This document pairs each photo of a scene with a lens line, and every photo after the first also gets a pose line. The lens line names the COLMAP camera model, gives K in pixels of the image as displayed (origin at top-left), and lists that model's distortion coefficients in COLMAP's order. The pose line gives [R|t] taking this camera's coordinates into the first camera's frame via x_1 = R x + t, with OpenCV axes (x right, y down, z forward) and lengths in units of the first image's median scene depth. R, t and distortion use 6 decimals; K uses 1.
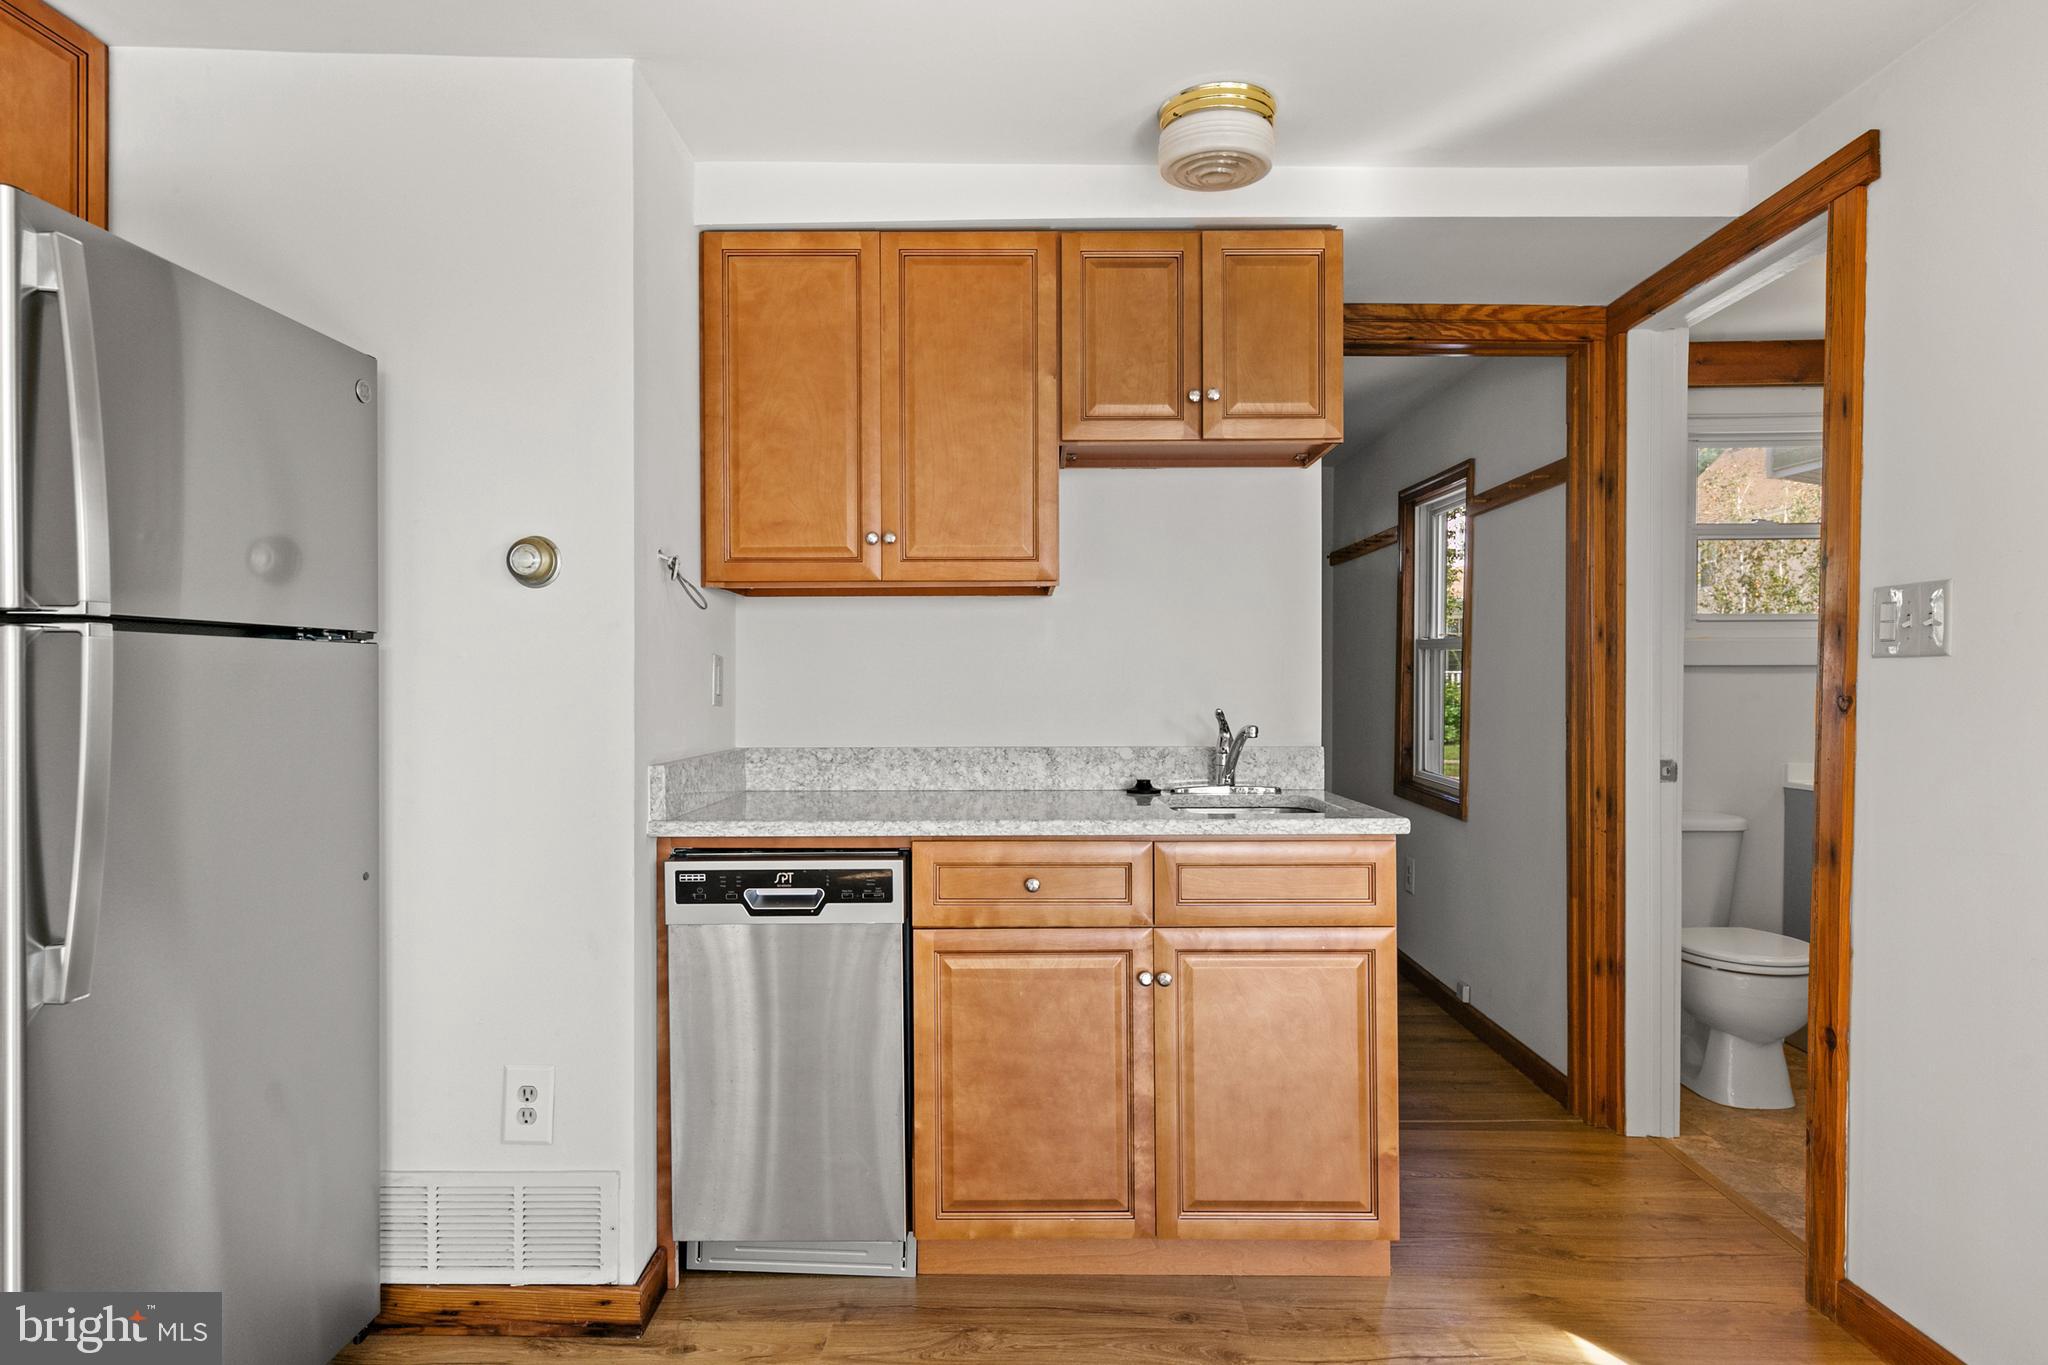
lens RADIAL K [[1131.6, 0, 1016.0], [0, 1131.6, 686.5], [0, 0, 1]] dist [0.009404, -0.002791]
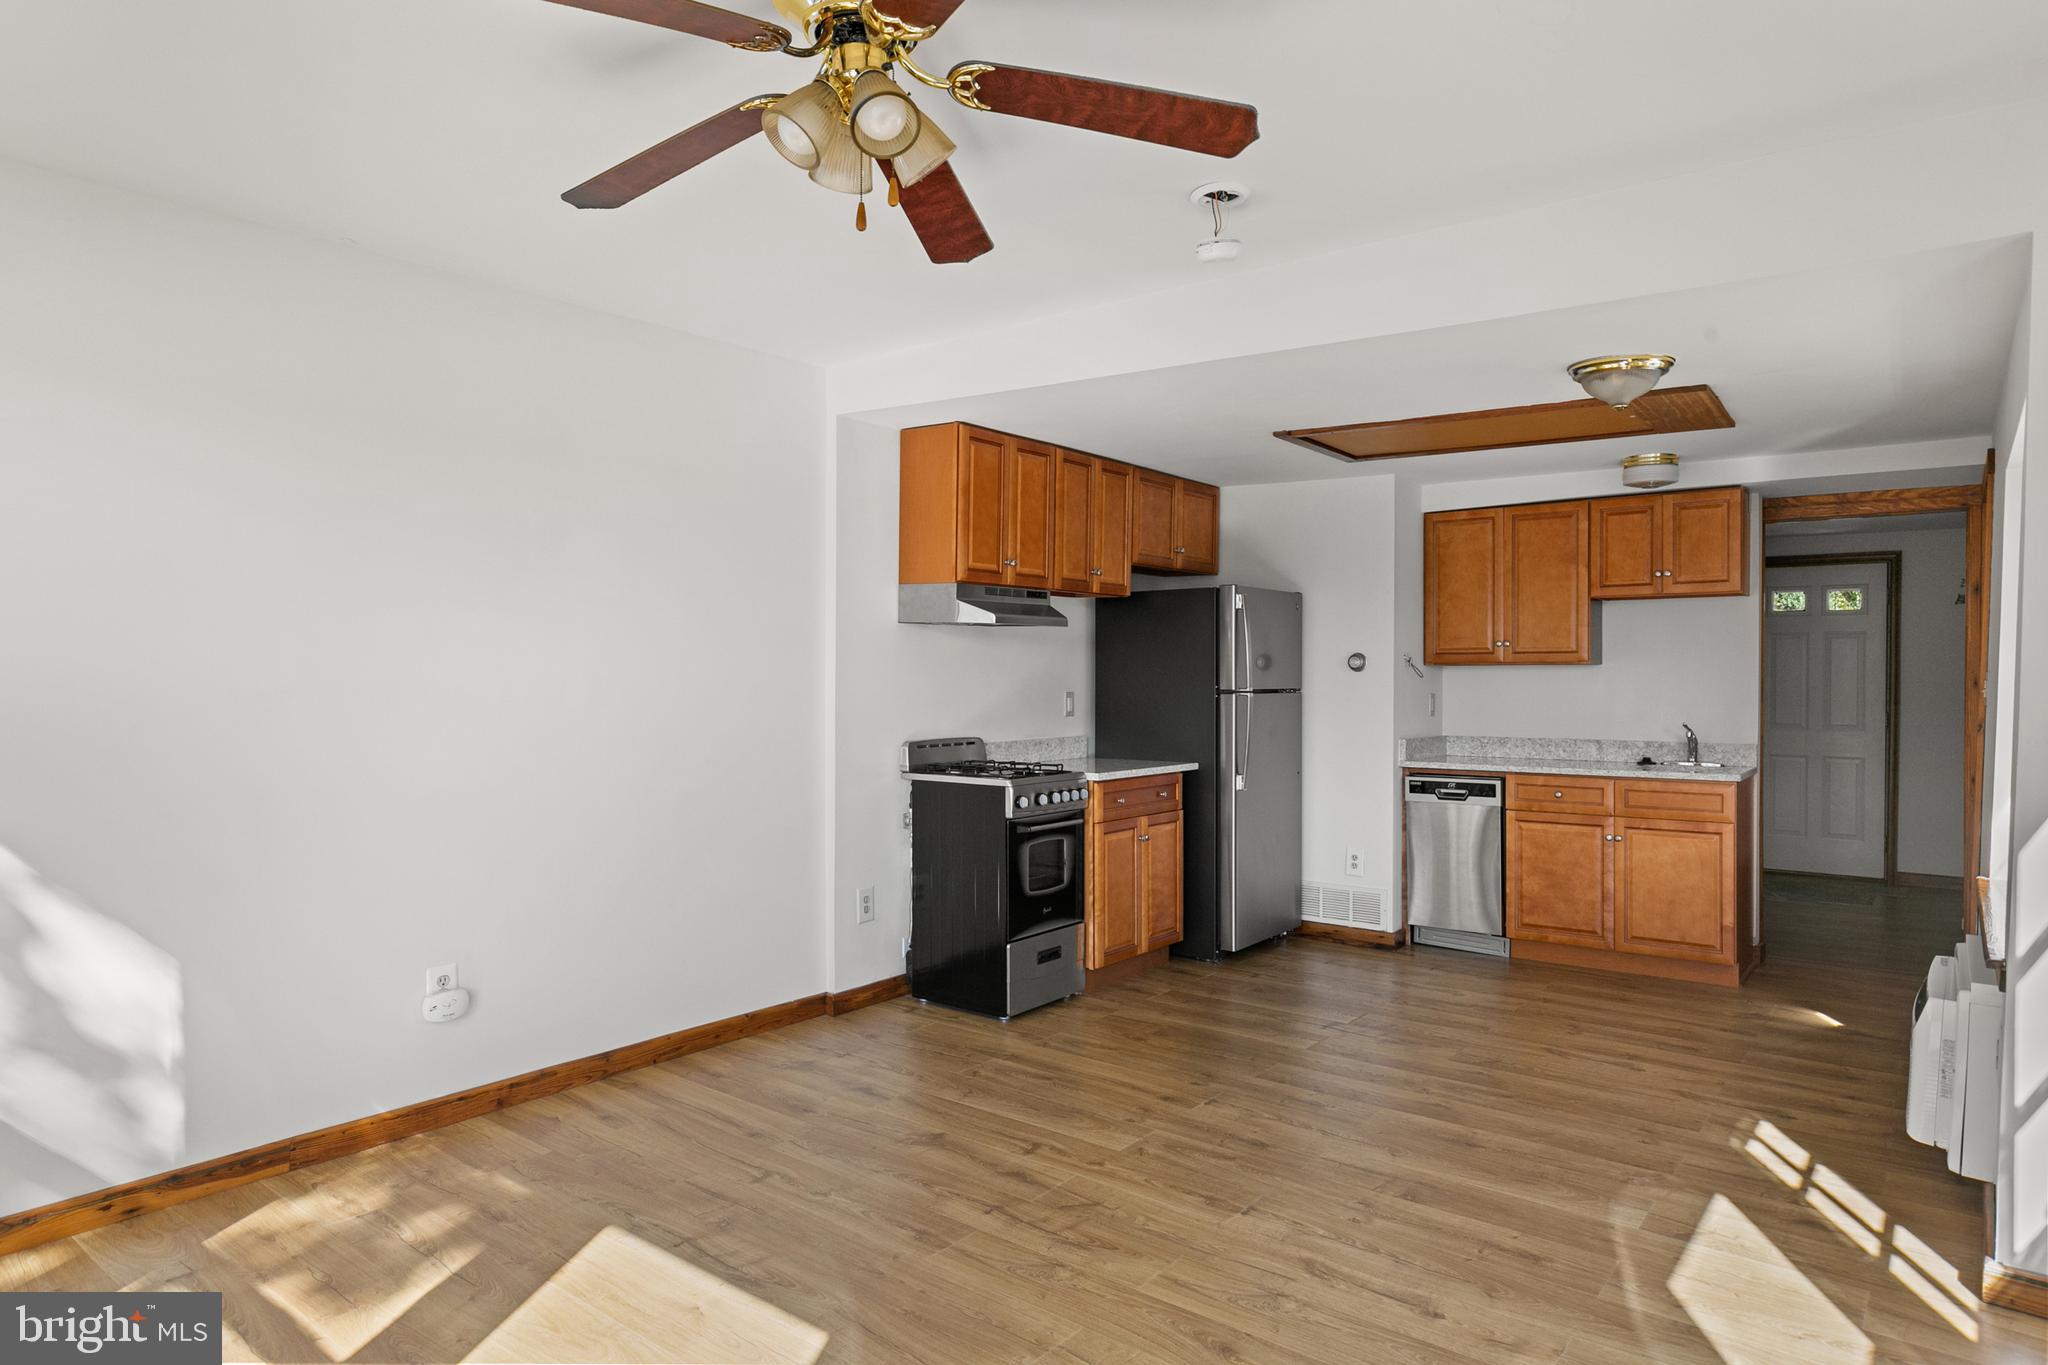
lens RADIAL K [[1200.8, 0, 1024.9], [0, 1200.8, 686.7], [0, 0, 1]] dist [-0.000423, -0.001369]
pose [[0.805312, 0.006883, -0.592812, 0.597413], [-0.006839, 0.999974, 0.002320, -0.049185], [0.592812, 0.002186, 0.805338, -1.673901]]
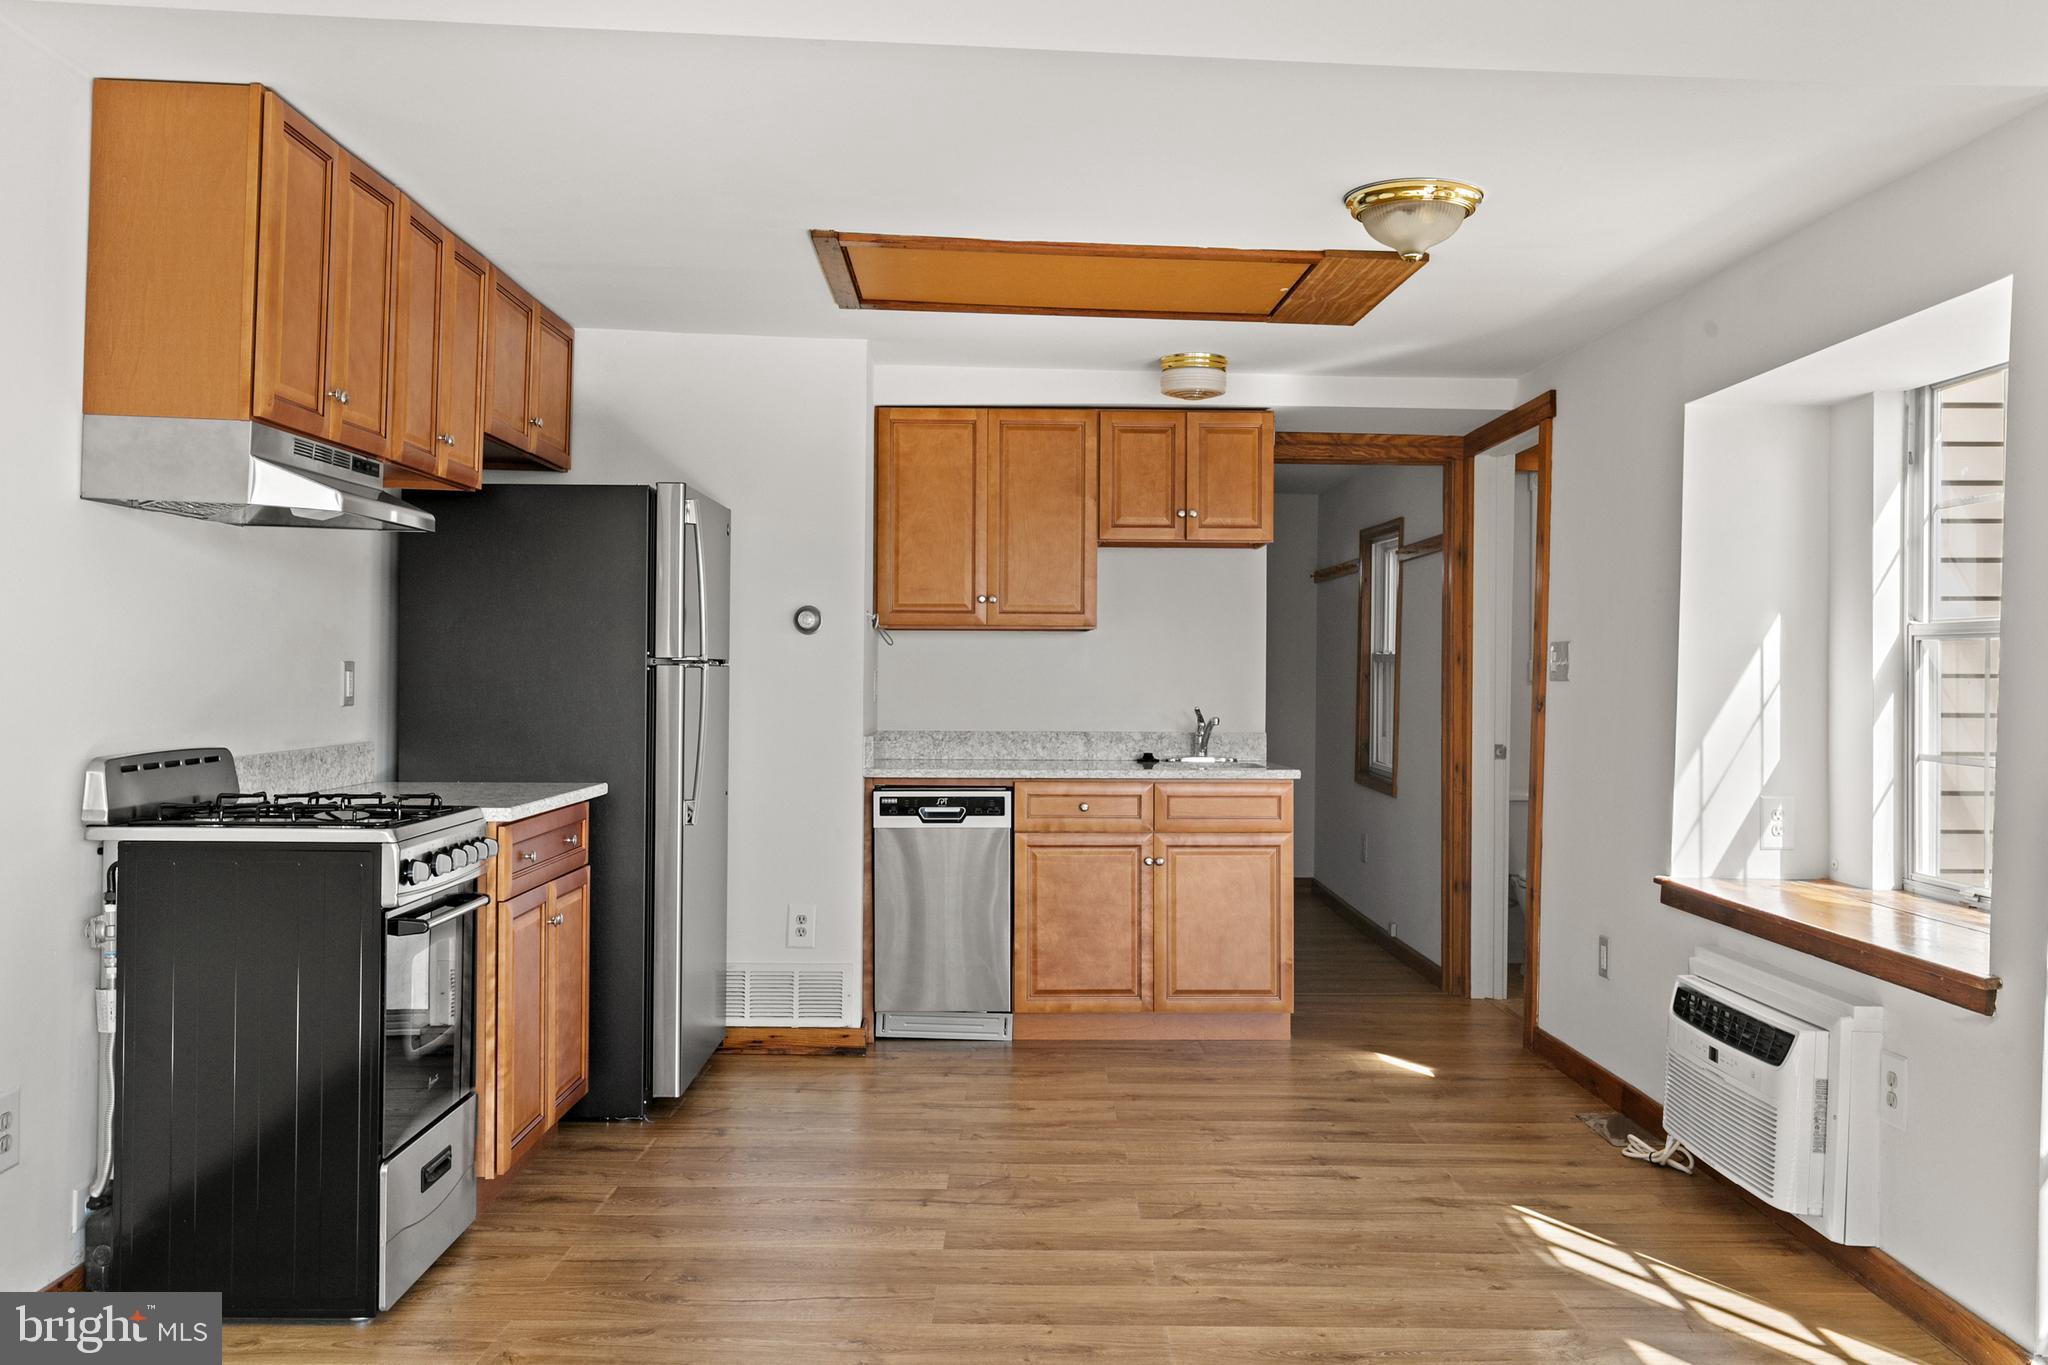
lens RADIAL K [[1570.2, 0, 1032.2], [0, 1570.2, 658.1], [0, 0, 1]] dist [0.009318, -0.009475]
pose [[0.999160, 0.009467, 0.039873, -0.160394], [-0.008788, 0.999814, -0.017167, -0.010455], [-0.040028, 0.016802, 0.999057, -1.380155]]
